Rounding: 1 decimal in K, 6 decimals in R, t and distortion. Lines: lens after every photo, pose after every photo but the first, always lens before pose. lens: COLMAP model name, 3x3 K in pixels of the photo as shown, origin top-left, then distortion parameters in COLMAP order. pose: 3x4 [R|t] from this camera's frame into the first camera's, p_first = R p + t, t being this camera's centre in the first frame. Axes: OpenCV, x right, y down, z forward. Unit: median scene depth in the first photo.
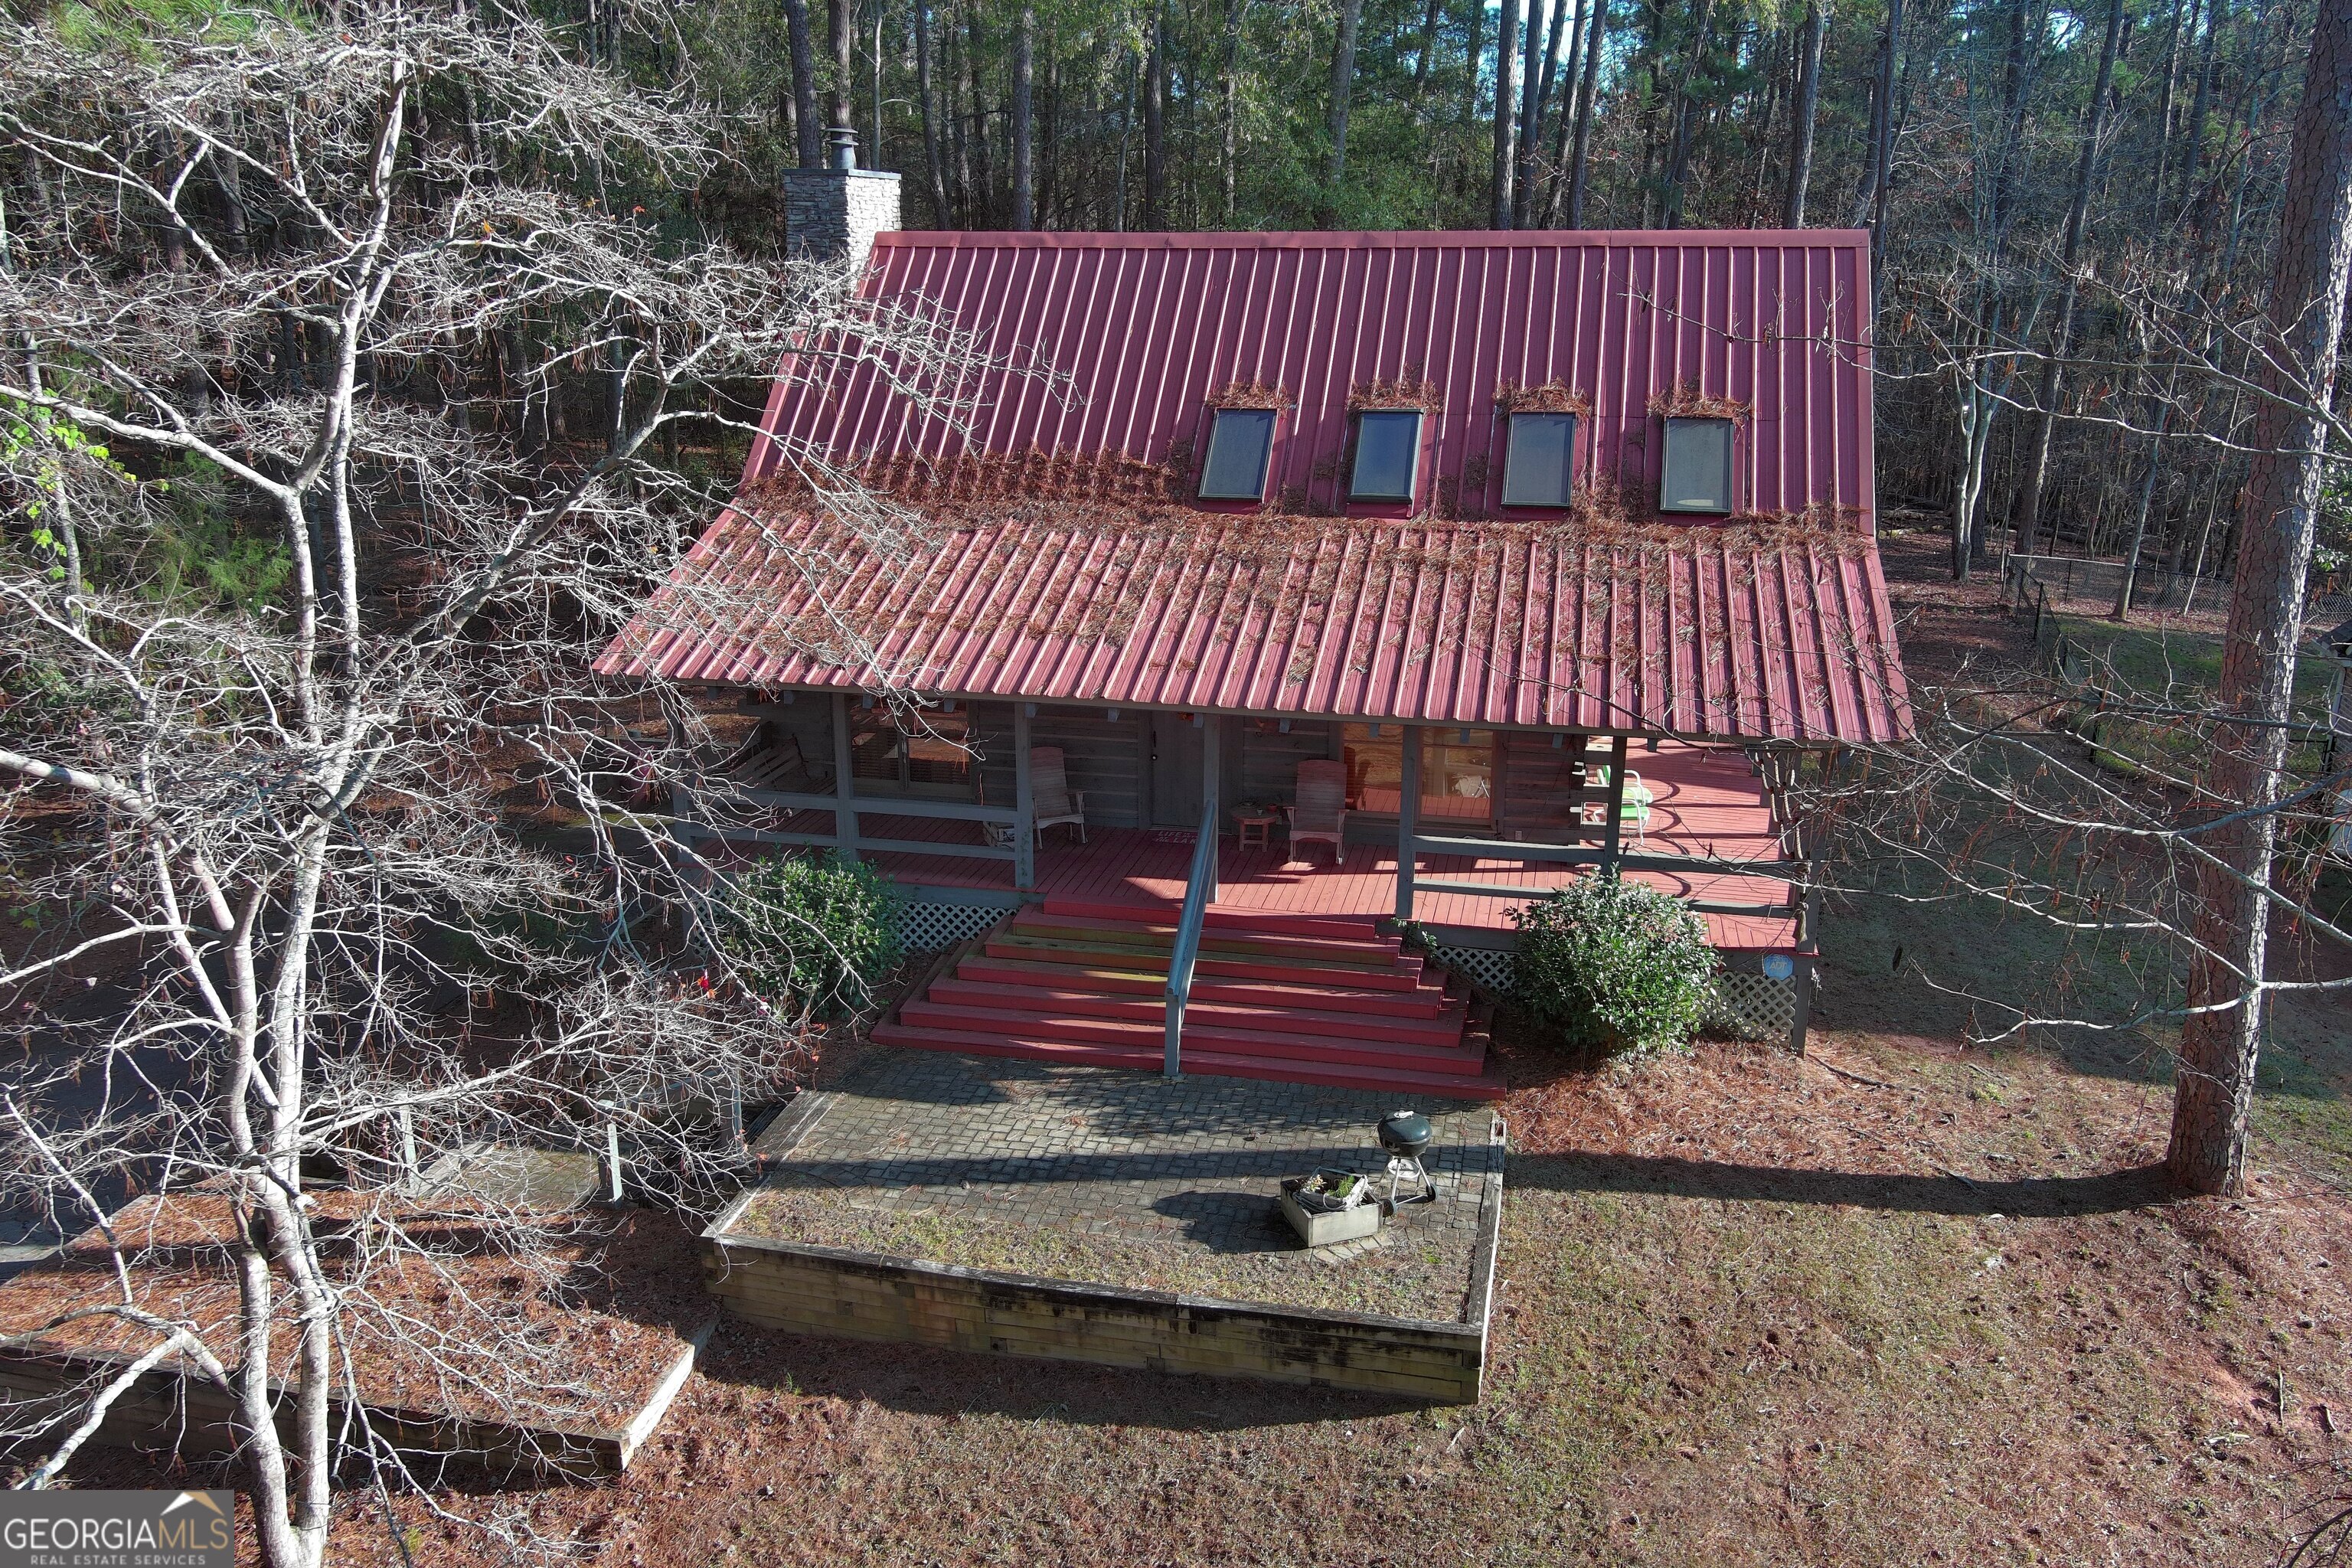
lens RADIAL K [[1830.8, 0, 1187.4], [0, 1830.8, 783.2], [0, 0, 1]] dist [0.039413, -0.002667]
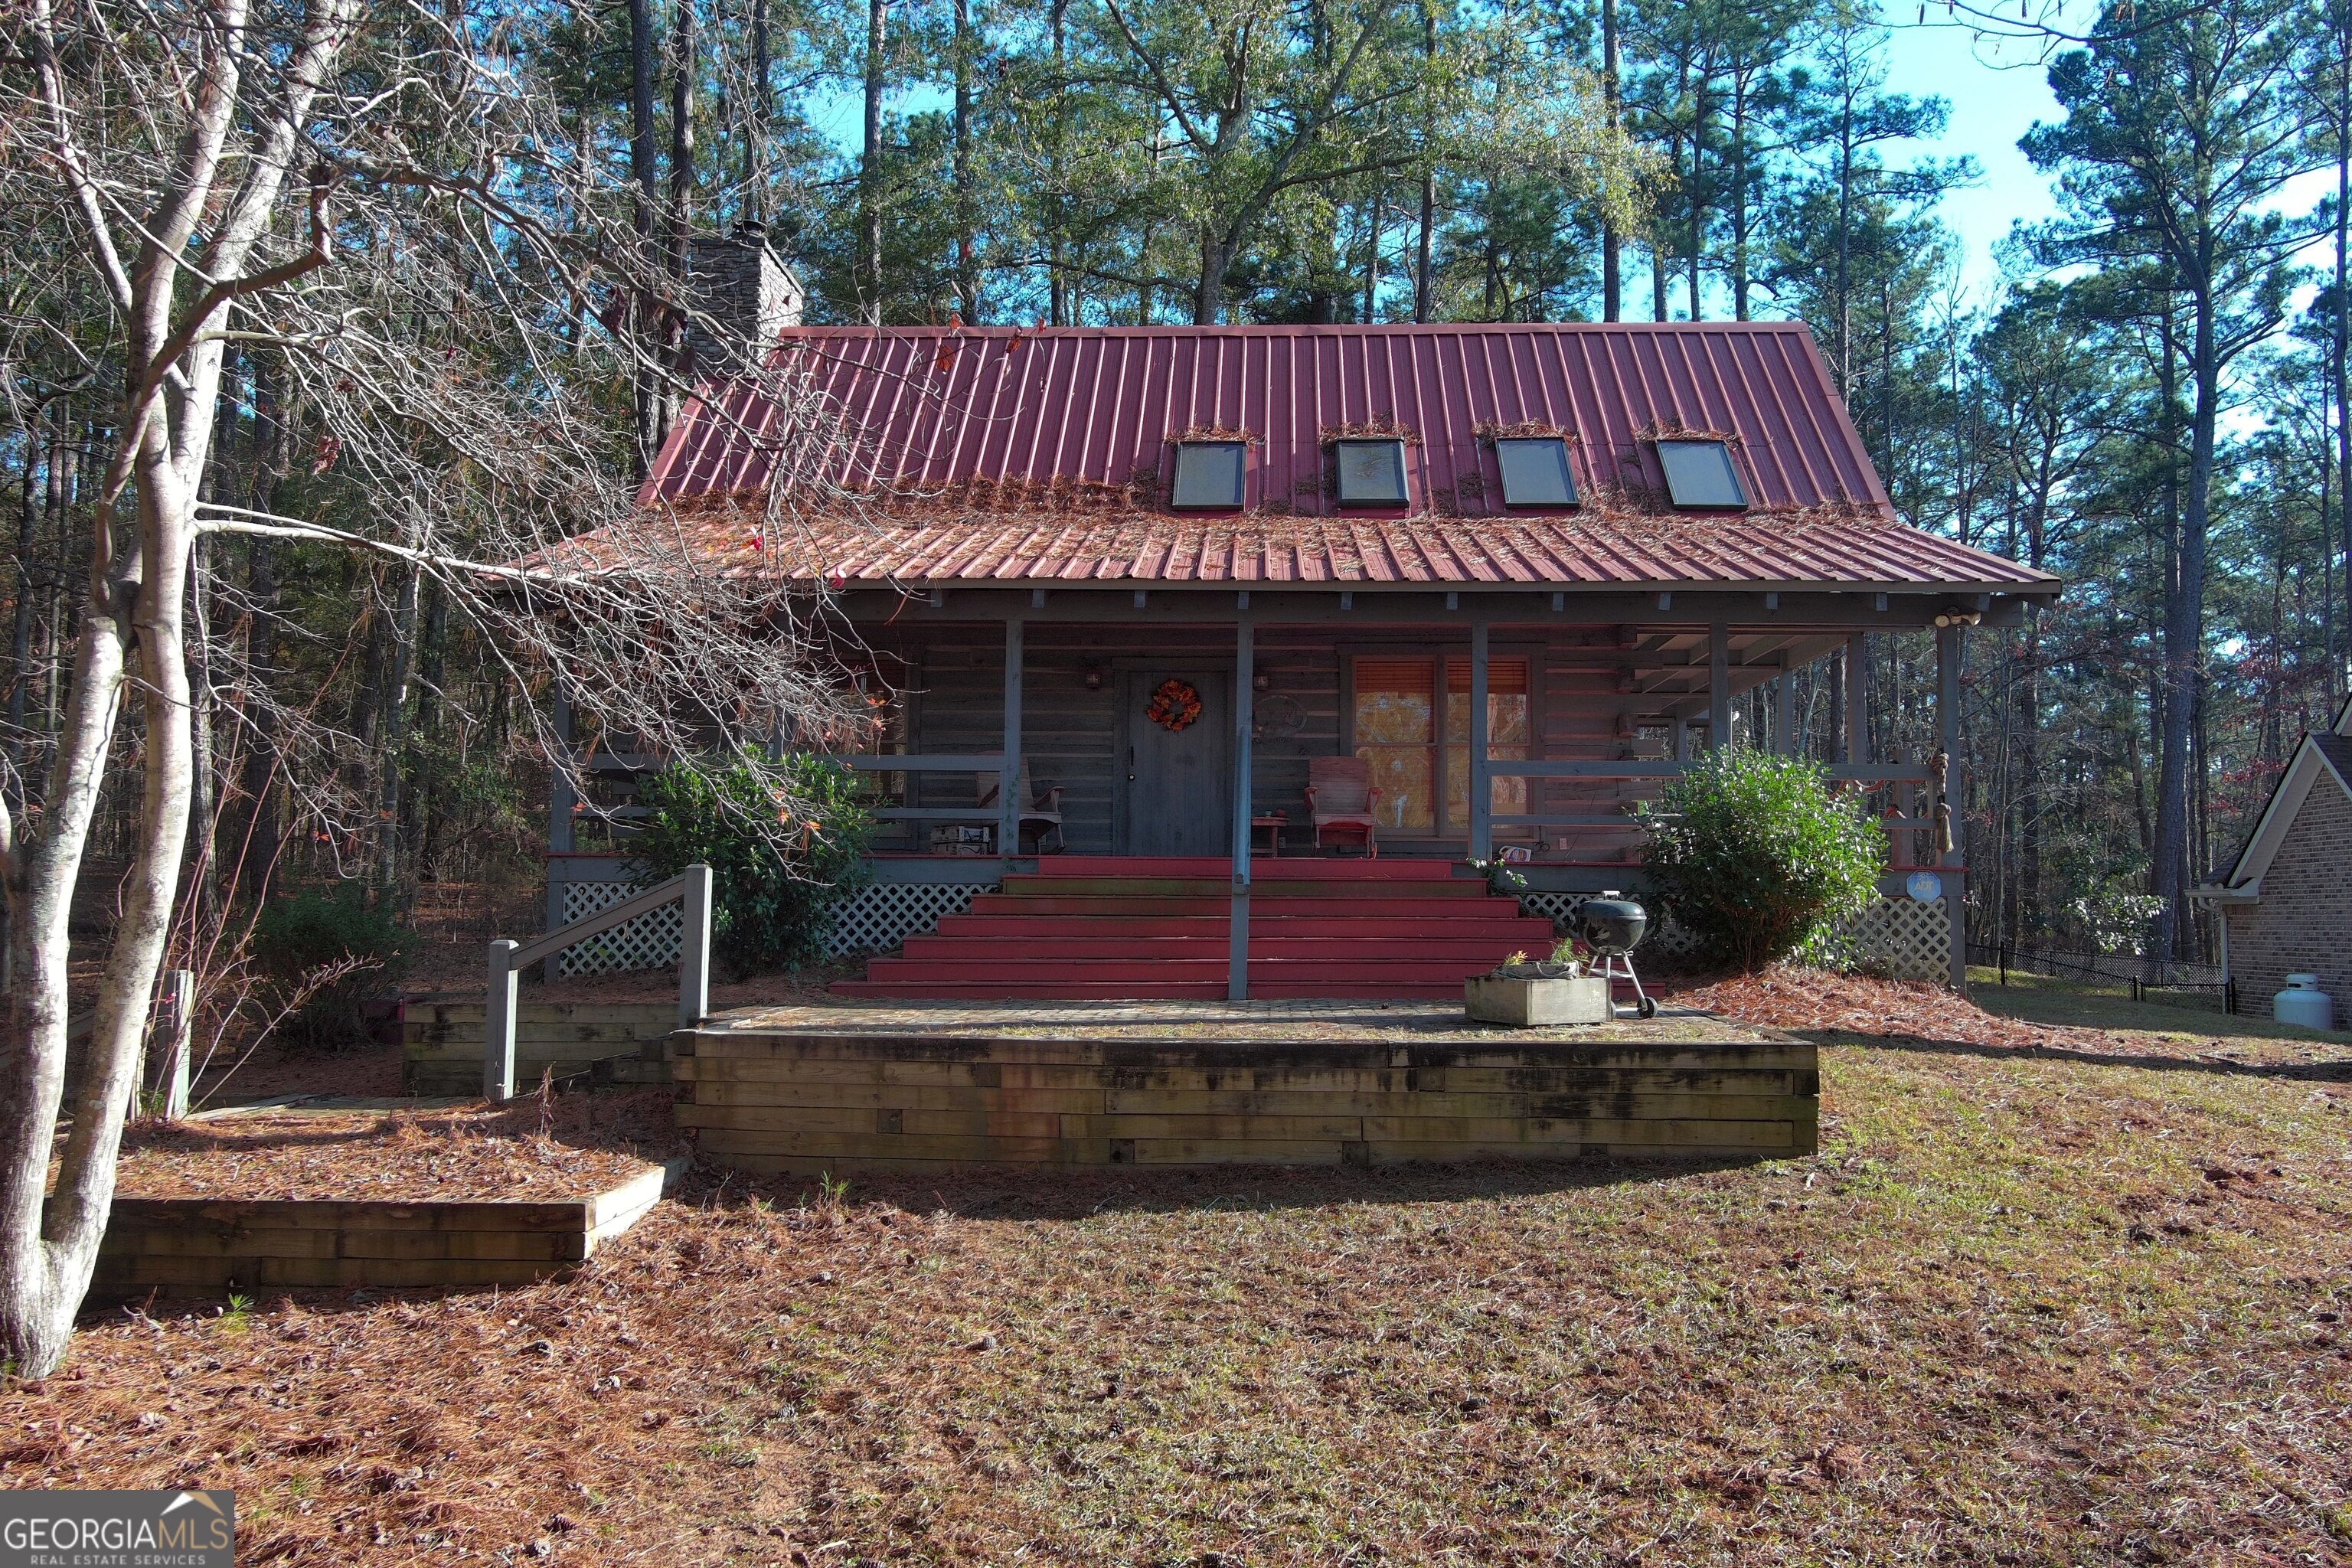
lens RADIAL K [[1837.4, 0, 1175.9], [0, 1837.4, 798.0], [0, 0, 1]] dist [0.029608, -0.005496]
pose [[0.986291, 0.020261, 0.163767, -0.146581], [0.037851, 0.938195, -0.344032, 0.309204], [-0.160616, 0.345515, 0.924566, 0.225373]]
